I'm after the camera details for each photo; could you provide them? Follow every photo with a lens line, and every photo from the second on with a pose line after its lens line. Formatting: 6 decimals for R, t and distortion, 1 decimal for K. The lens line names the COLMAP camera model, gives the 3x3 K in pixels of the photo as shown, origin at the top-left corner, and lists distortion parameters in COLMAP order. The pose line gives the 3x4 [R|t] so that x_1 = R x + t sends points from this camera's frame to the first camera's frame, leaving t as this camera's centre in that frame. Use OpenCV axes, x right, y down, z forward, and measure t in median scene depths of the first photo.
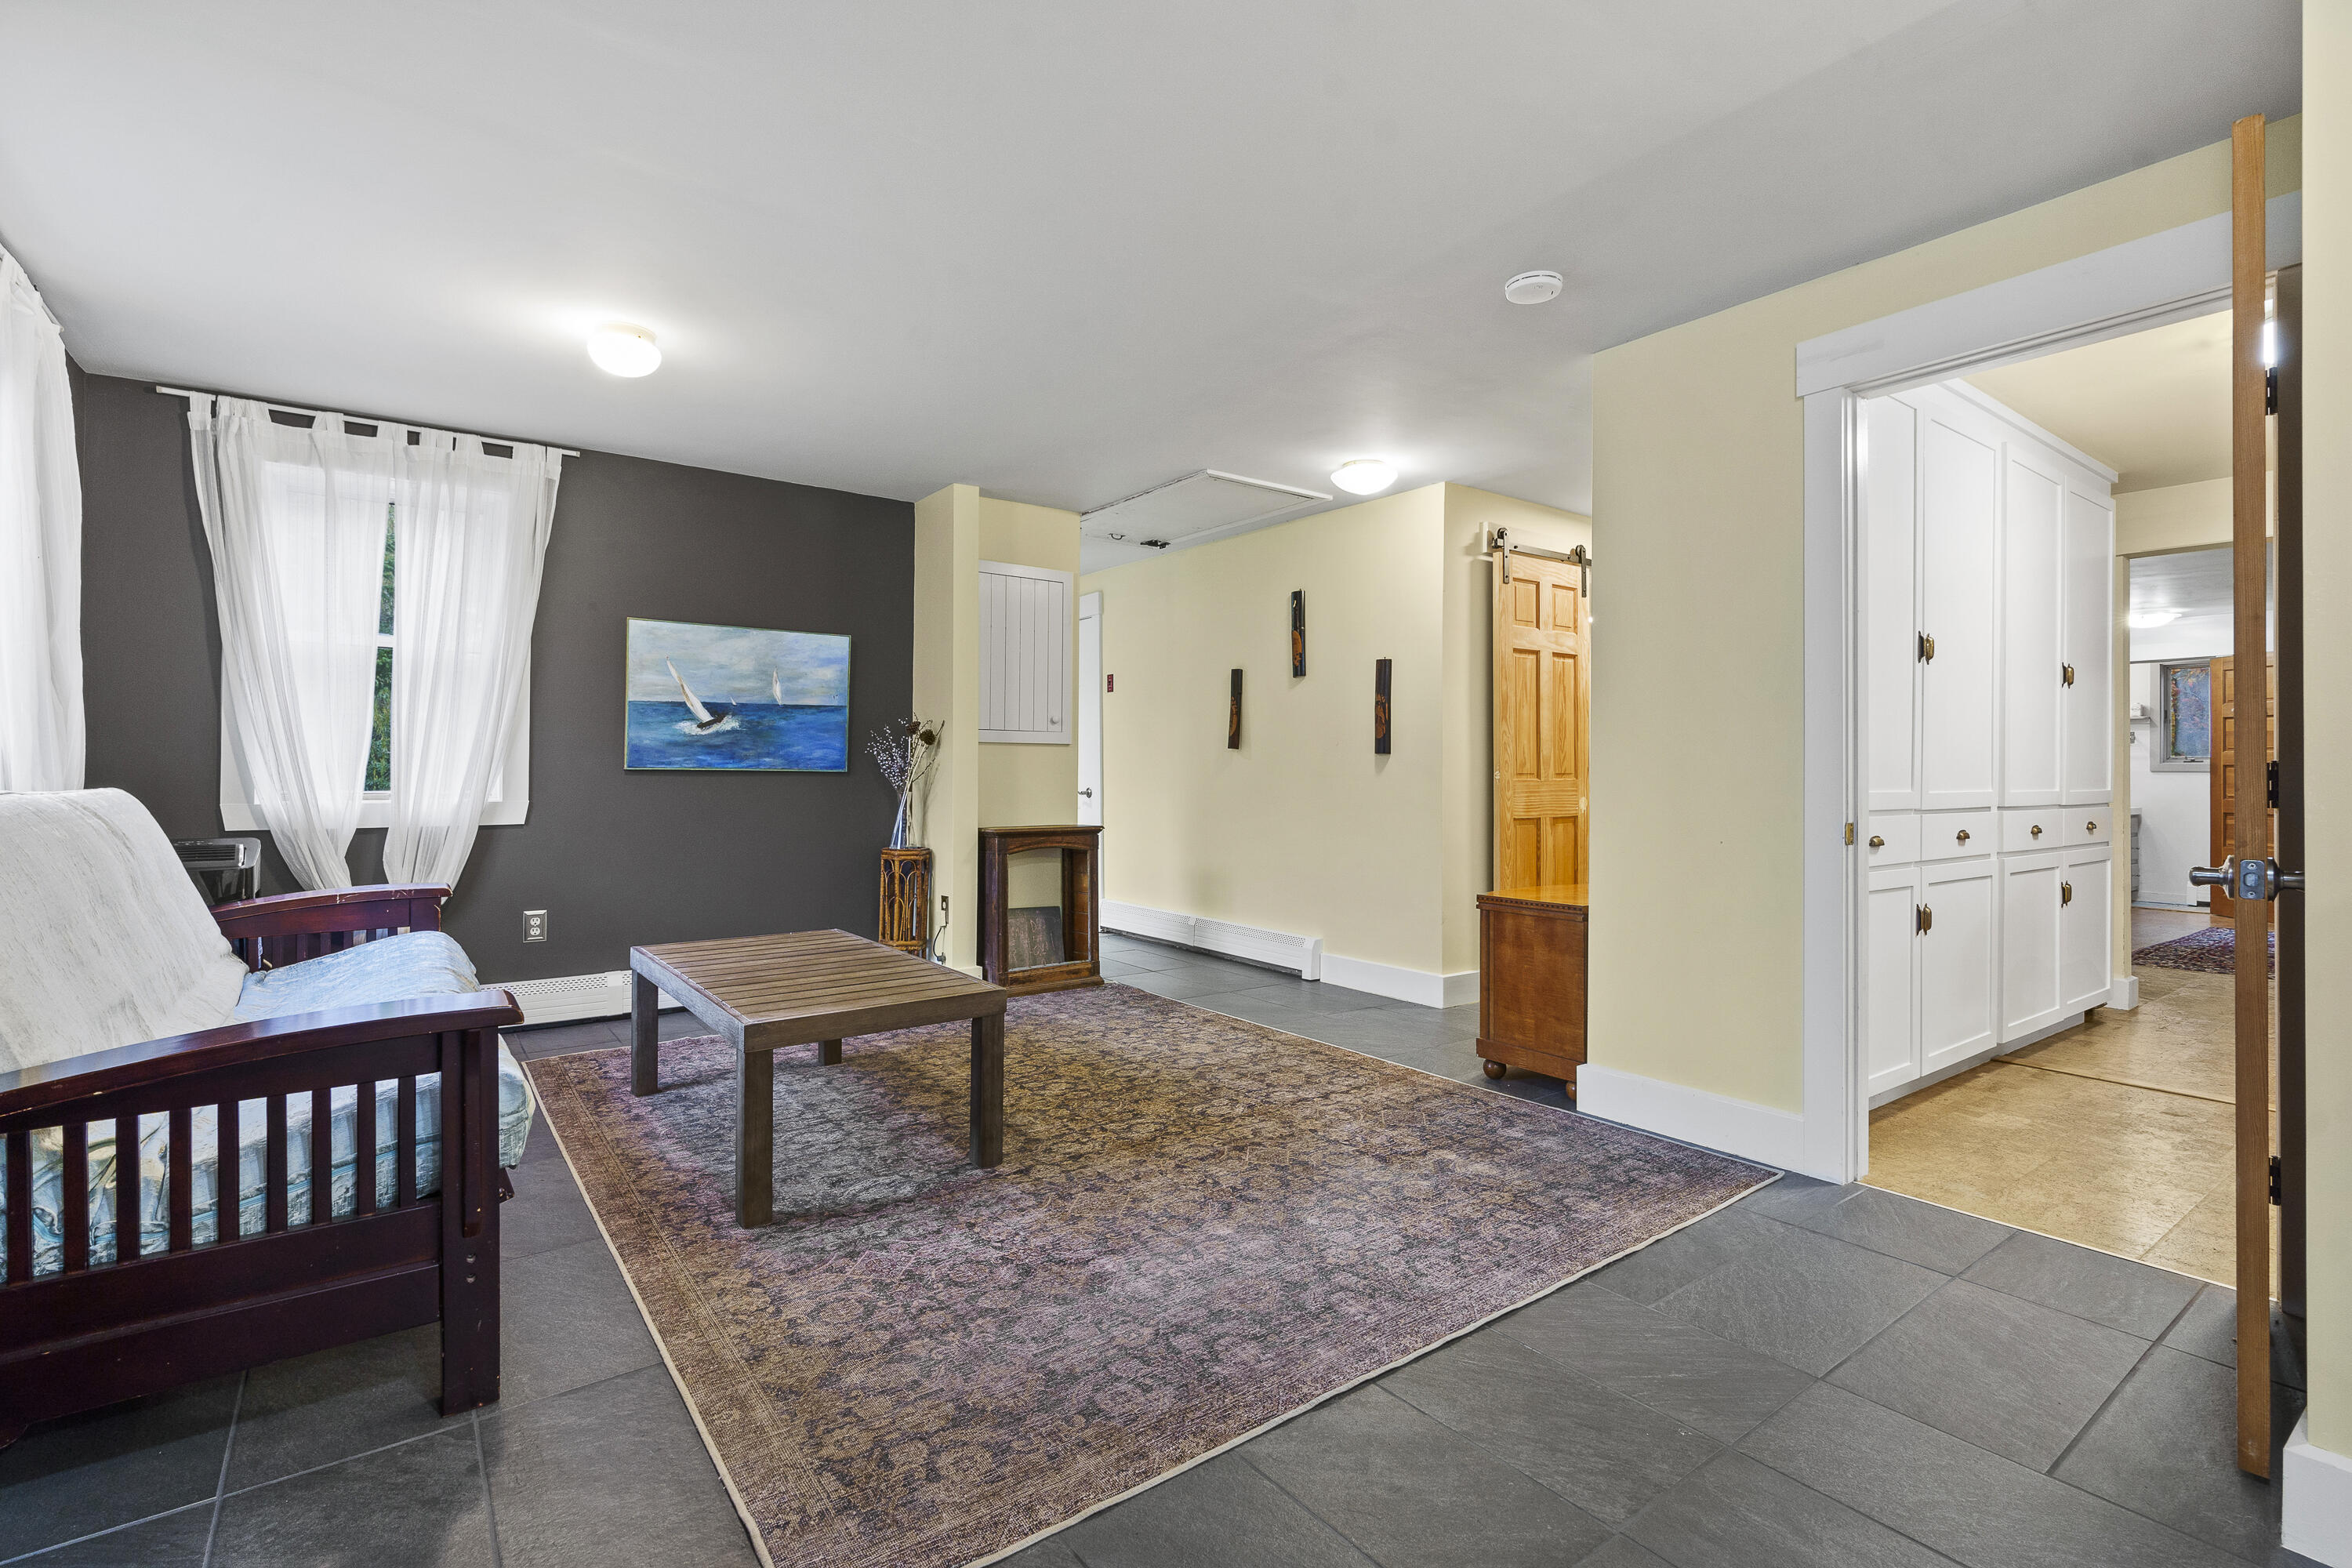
lens RADIAL K [[1099.1, 0, 1176.0], [0, 1099.1, 784.0], [0, 0, 1]] dist [-0.004888, -0.000048]
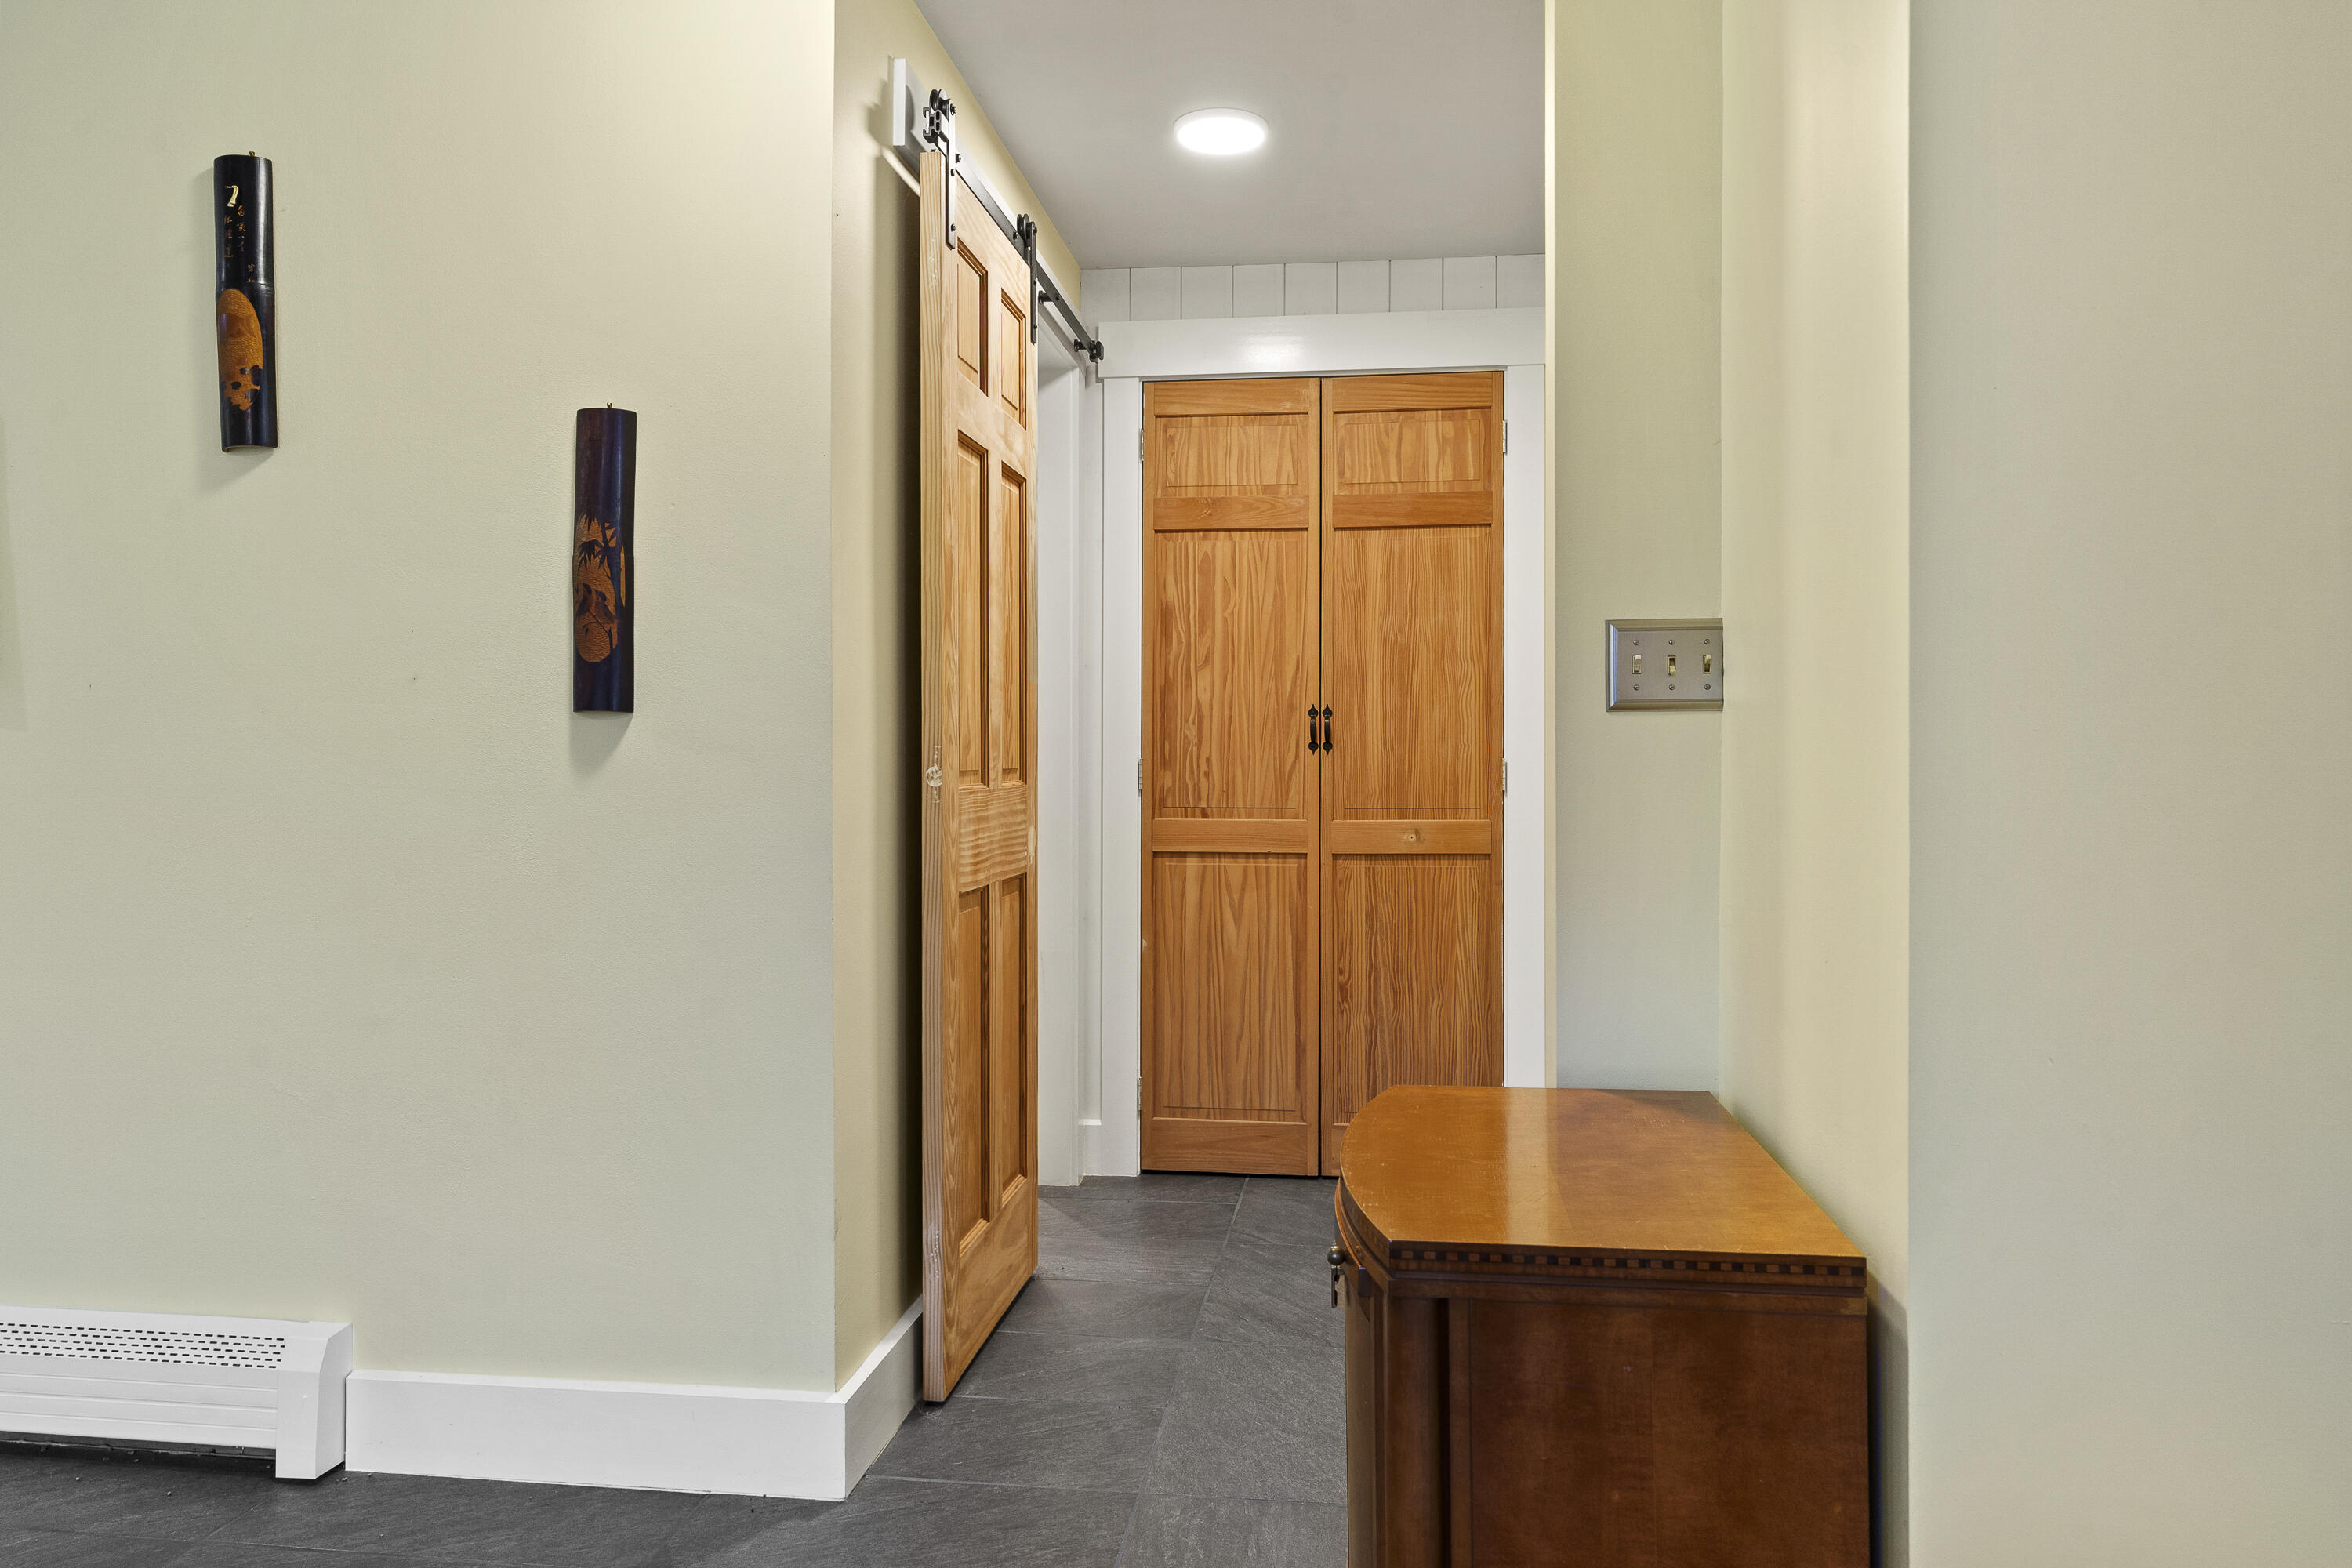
lens RADIAL K [[1577.6, 0, 1181.0], [0, 1577.6, 759.1], [0, 0, 1]] dist [-0.001765, -0.000465]
pose [[0.691877, -0.002656, 0.722010, -0.022025], [0.011673, 0.999904, -0.007507, -0.008552], [-0.721921, 0.013622, 0.691841, 0.568457]]
